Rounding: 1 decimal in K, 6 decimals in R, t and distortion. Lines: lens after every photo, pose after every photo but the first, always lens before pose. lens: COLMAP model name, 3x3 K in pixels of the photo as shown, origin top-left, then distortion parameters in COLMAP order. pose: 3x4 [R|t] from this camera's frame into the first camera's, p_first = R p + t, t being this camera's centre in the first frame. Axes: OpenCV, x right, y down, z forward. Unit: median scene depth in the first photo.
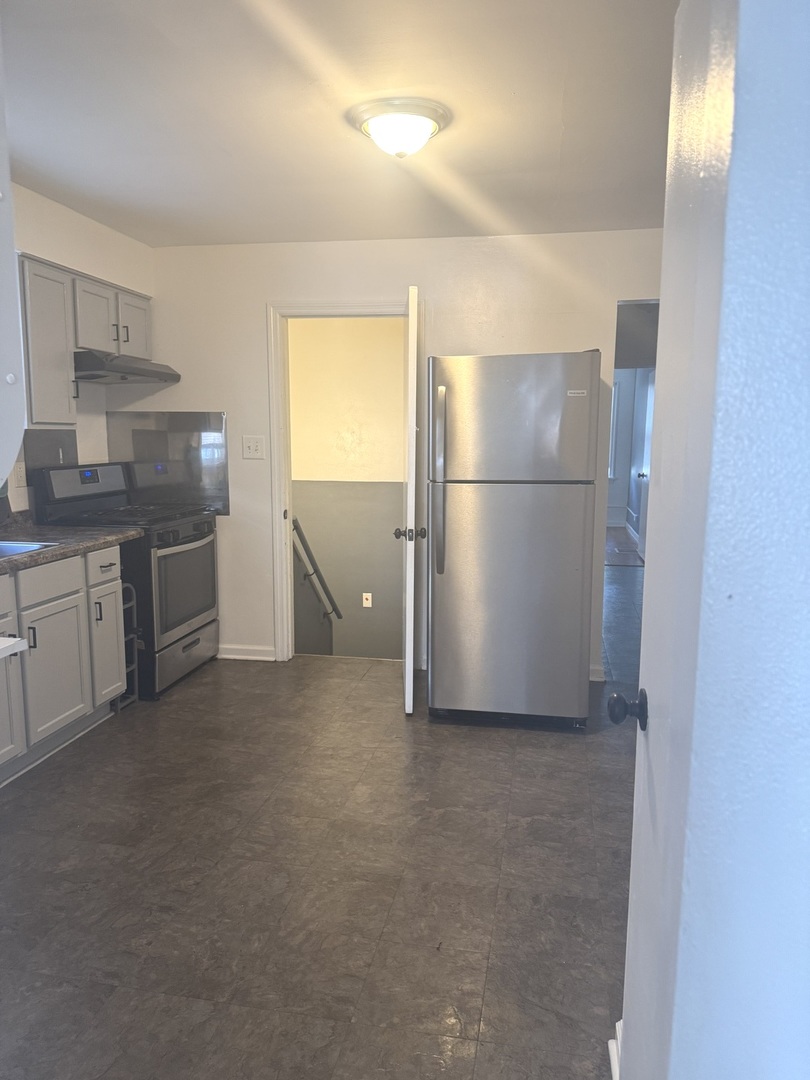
lens RADIAL K [[751.2, 0, 407.9], [0, 751.2, 543.3], [0, 0, 1]] dist [0.097091, -0.109361]
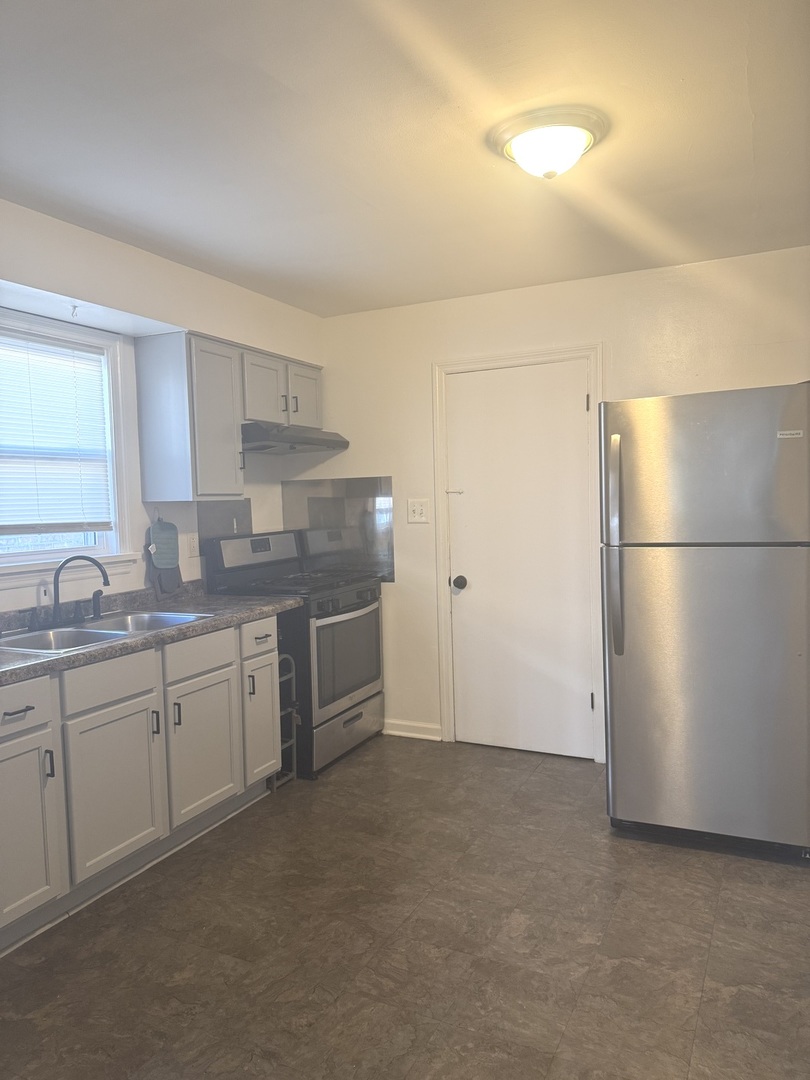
lens RADIAL K [[751.2, 0, 407.9], [0, 751.2, 543.3], [0, 0, 1]] dist [0.097091, -0.109361]
pose [[0.963343, -0.016432, -0.267767, 0.046293], [-0.004539, 0.996981, -0.077511, -0.016712], [0.268233, 0.075885, 0.960361, 0.114110]]
